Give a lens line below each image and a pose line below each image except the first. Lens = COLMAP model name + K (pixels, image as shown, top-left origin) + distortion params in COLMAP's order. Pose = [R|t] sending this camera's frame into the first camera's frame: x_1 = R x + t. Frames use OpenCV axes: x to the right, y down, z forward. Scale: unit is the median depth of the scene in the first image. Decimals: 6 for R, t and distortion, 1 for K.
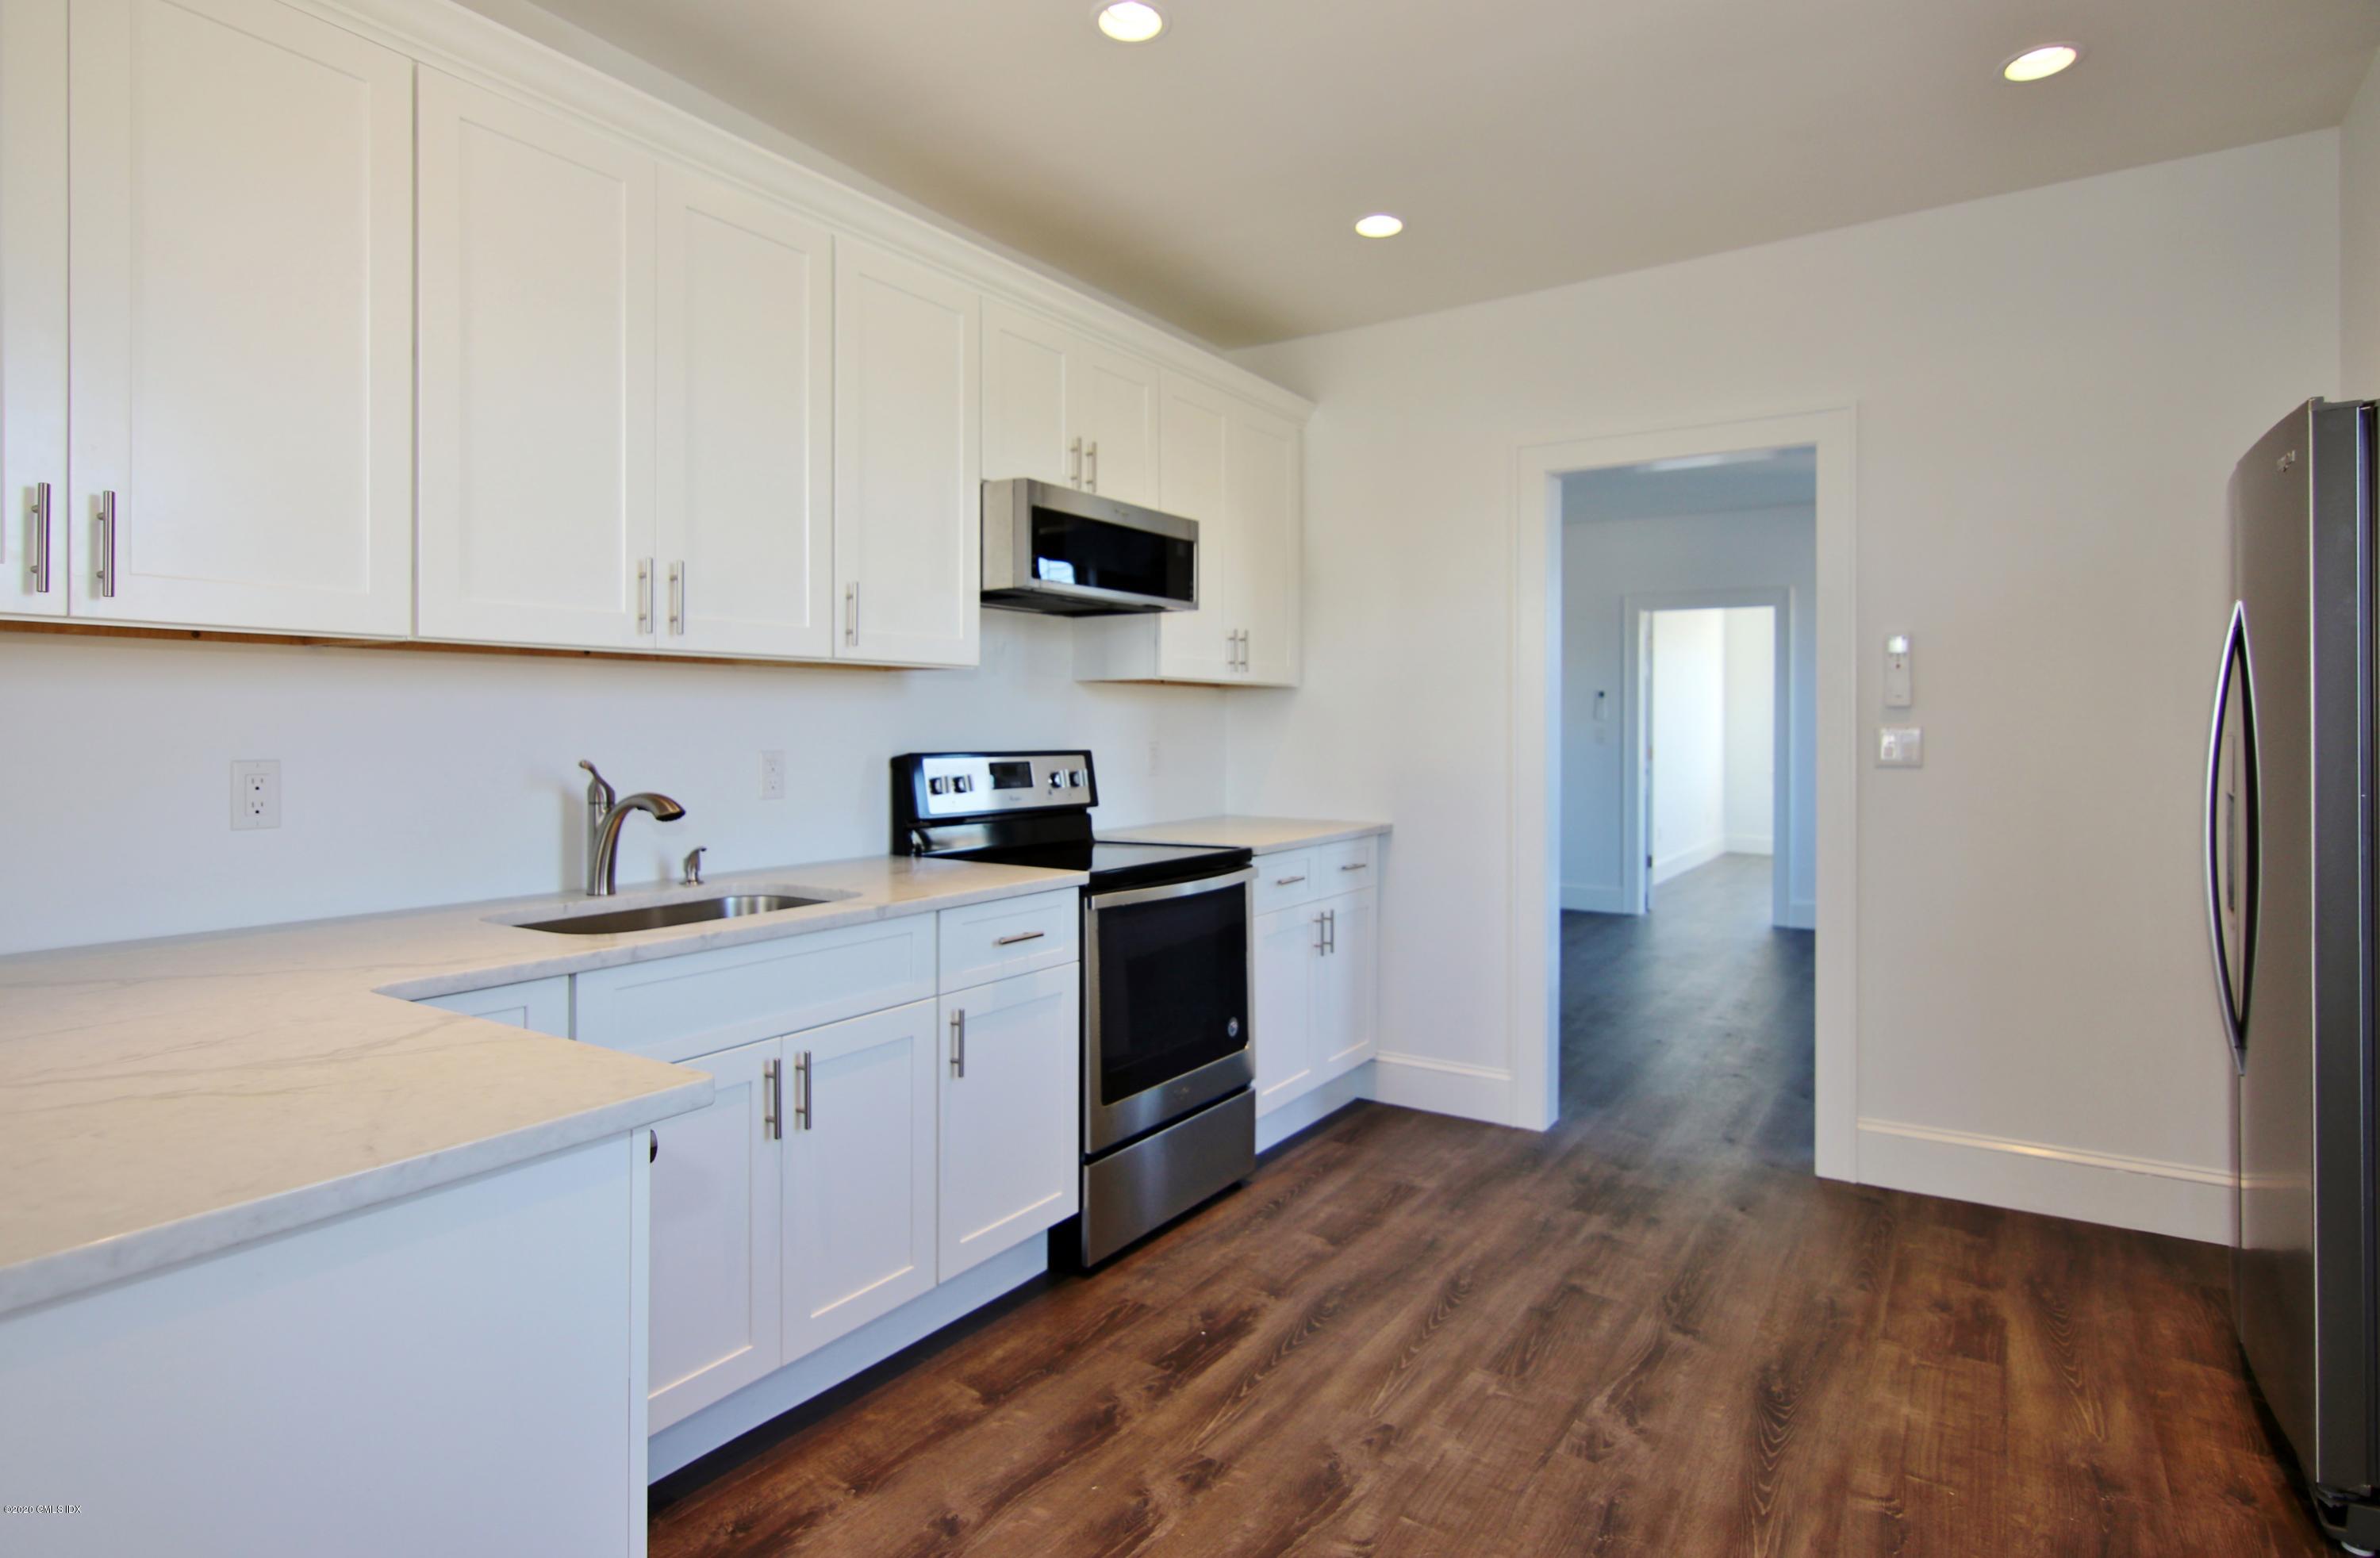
lens RADIAL K [[1239.0, 0, 1192.3], [0, 1239.0, 734.9], [0, 0, 1]] dist [-0.003968, 0.006755]
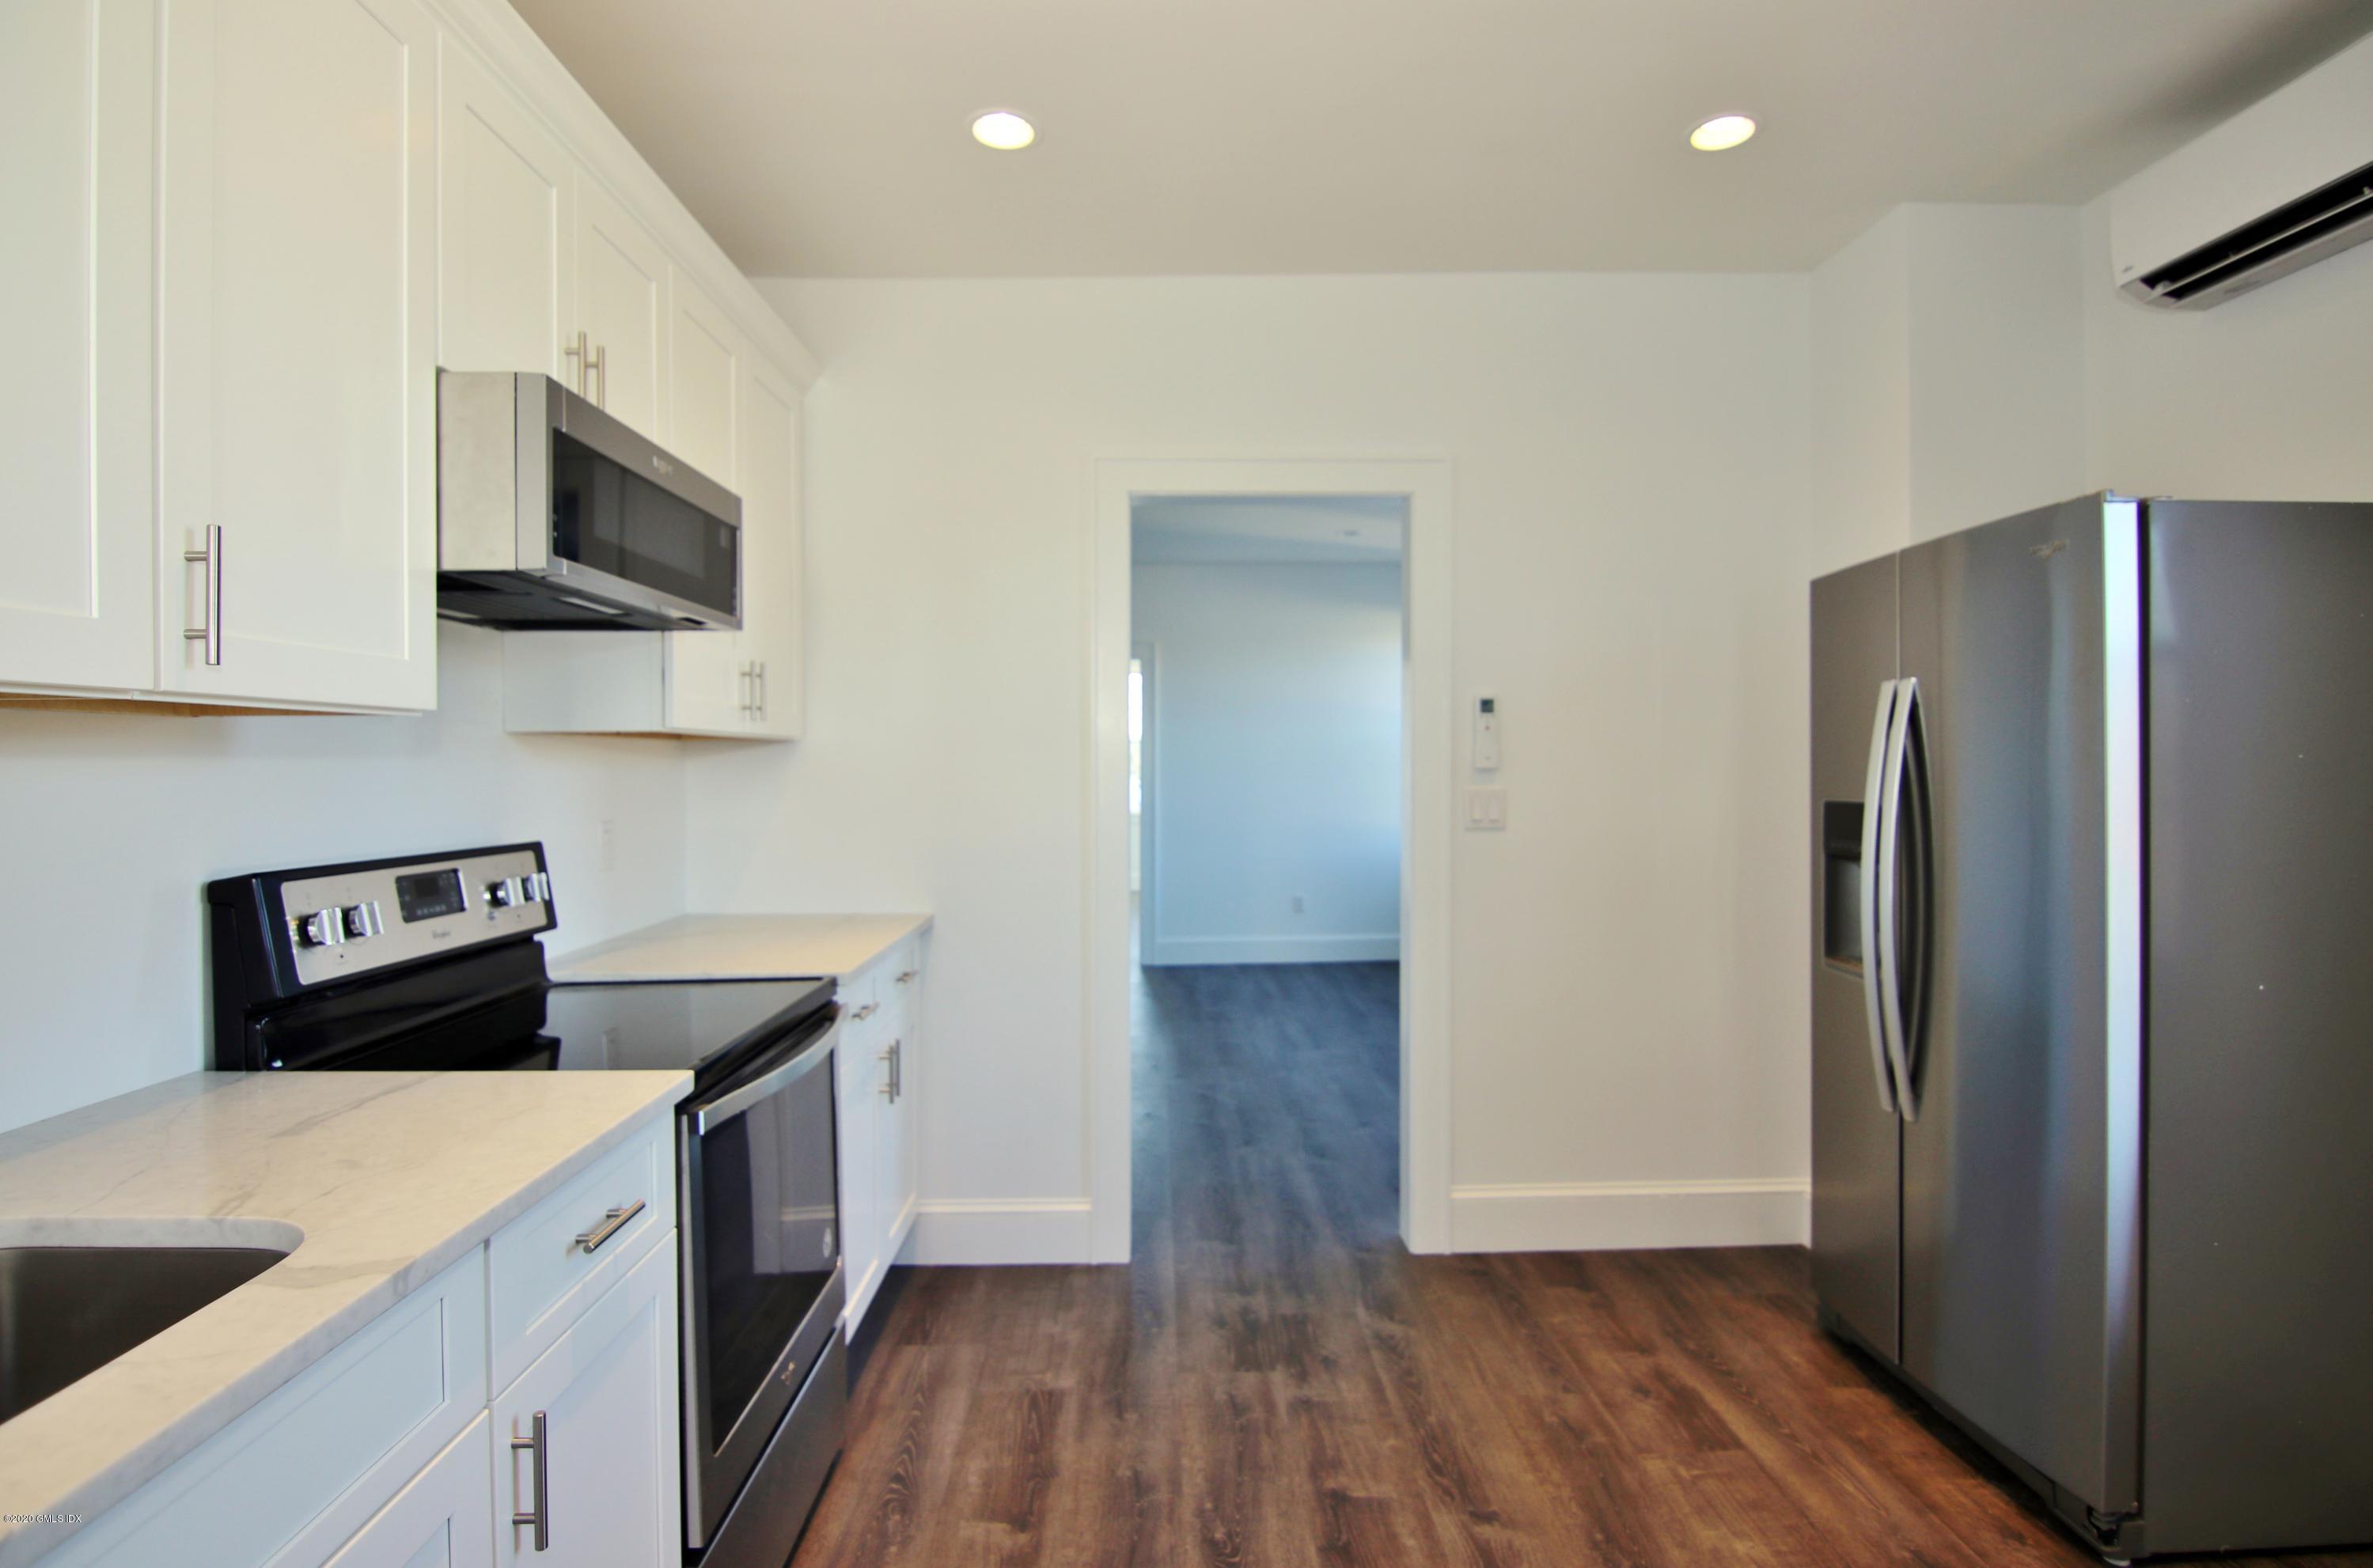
lens RADIAL K [[1211.8, 0, 1186.5], [0, 1211.8, 784.0], [0, 0, 1]] dist [-0.015815, -0.001309]
pose [[0.827803, -0.013386, 0.560859, -0.181798], [0.008549, 0.999900, 0.011247, -0.024669], [-0.560953, -0.004515, 0.827835, 0.352764]]
